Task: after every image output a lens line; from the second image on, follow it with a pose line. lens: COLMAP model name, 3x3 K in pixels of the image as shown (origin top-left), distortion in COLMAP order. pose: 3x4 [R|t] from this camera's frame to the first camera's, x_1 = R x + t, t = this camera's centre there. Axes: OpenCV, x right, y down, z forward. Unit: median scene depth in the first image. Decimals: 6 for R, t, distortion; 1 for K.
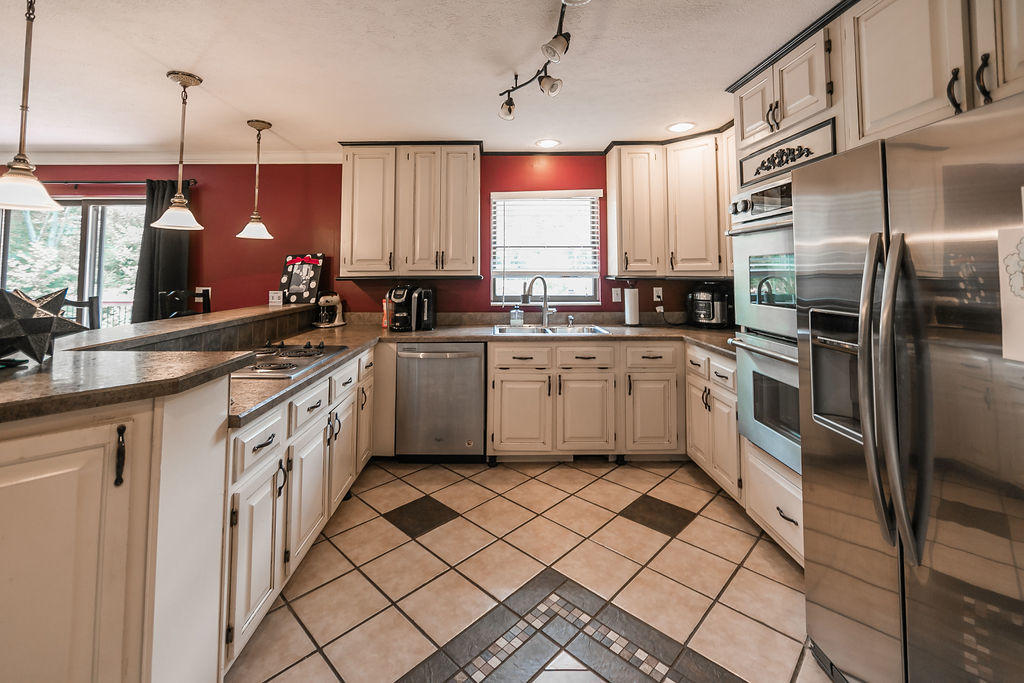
lens RADIAL K [[412.2, 0, 508.3], [0, 412.2, 251.0], [0, 0, 1]] dist [-0.000304, 0.000256]
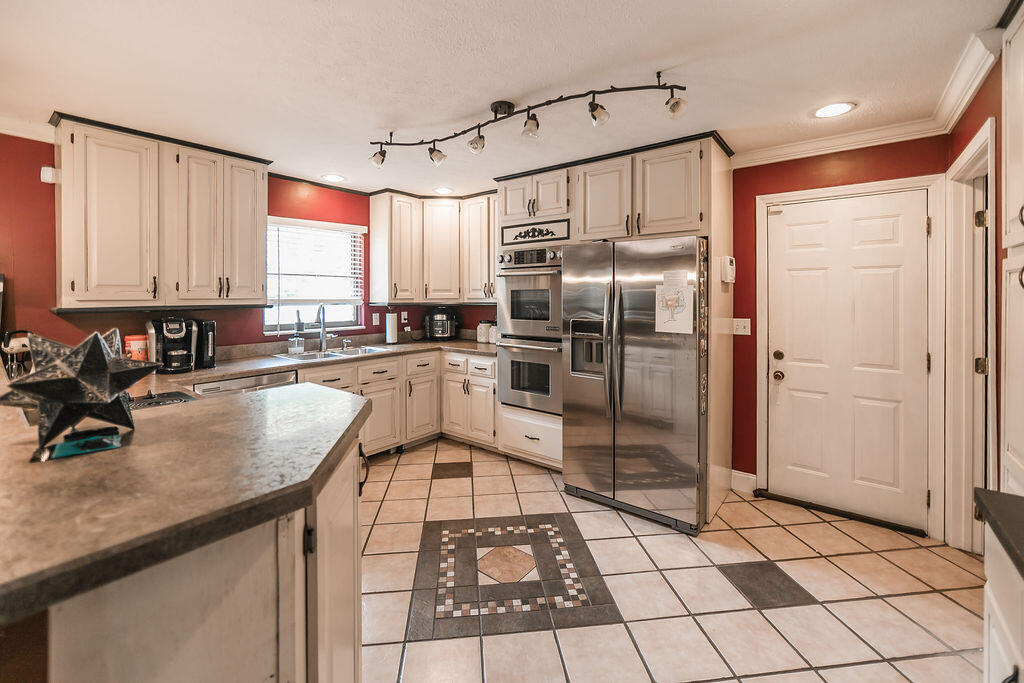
lens RADIAL K [[420.5, 0, 467.0], [0, 420.5, 298.3], [0, 0, 1]] dist [-0.001592, 0.000896]
pose [[0.678062, -0.003580, 0.734996, -0.478139], [-0.035932, 0.998631, 0.038012, -0.007438], [-0.734126, -0.052184, 0.677005, 0.008474]]
